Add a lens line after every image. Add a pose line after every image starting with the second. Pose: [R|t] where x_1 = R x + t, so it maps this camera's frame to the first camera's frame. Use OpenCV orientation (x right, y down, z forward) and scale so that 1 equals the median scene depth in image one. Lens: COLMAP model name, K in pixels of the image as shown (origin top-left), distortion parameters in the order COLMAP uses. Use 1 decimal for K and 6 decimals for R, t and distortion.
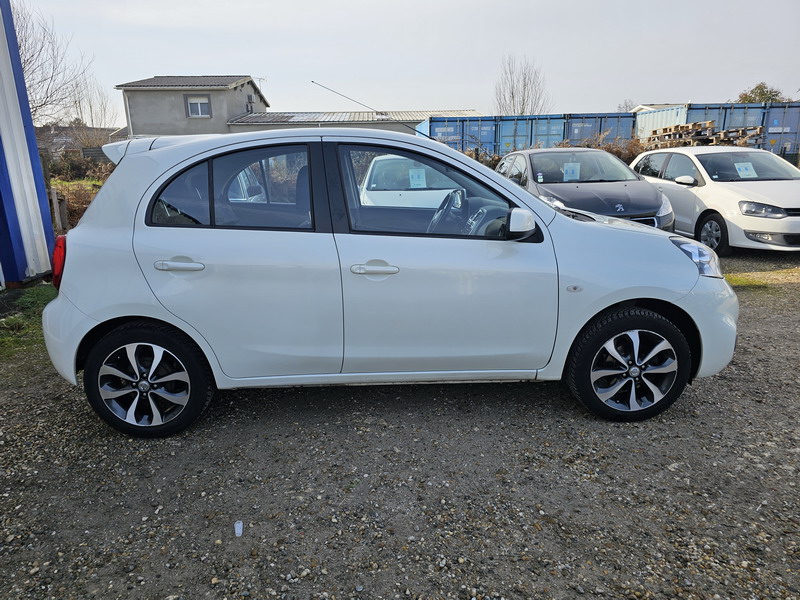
lens RADIAL K [[540.5, 0, 399.9], [0, 540.5, 302.4], [0, 0, 1]] dist [0.053083, -0.041380]
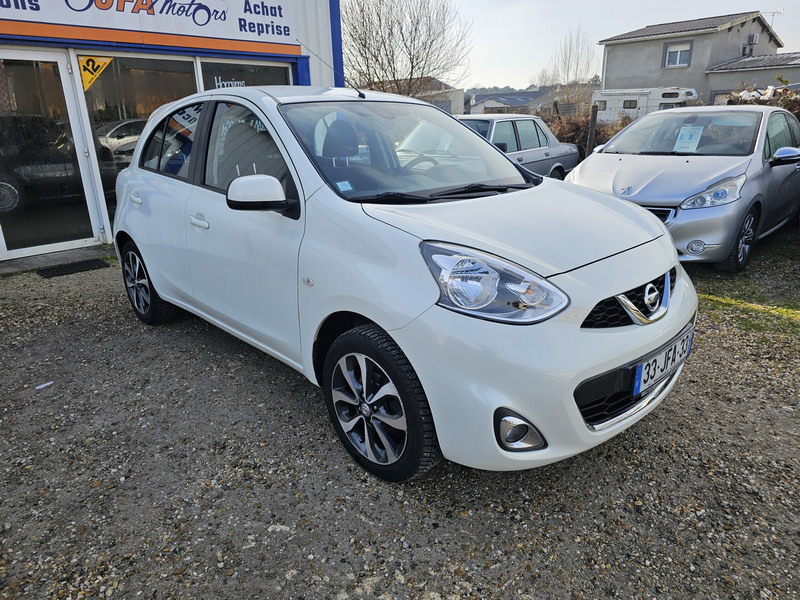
lens RADIAL K [[540.5, 0, 397.8], [0, 540.5, 301.4], [0, 0, 1]] dist [0.053083, -0.041380]
pose [[0.660010, 0.241366, -0.711427, 0.982905], [-0.188398, 0.969899, 0.154276, -0.144479], [0.727250, 0.032208, 0.685617, 0.534199]]
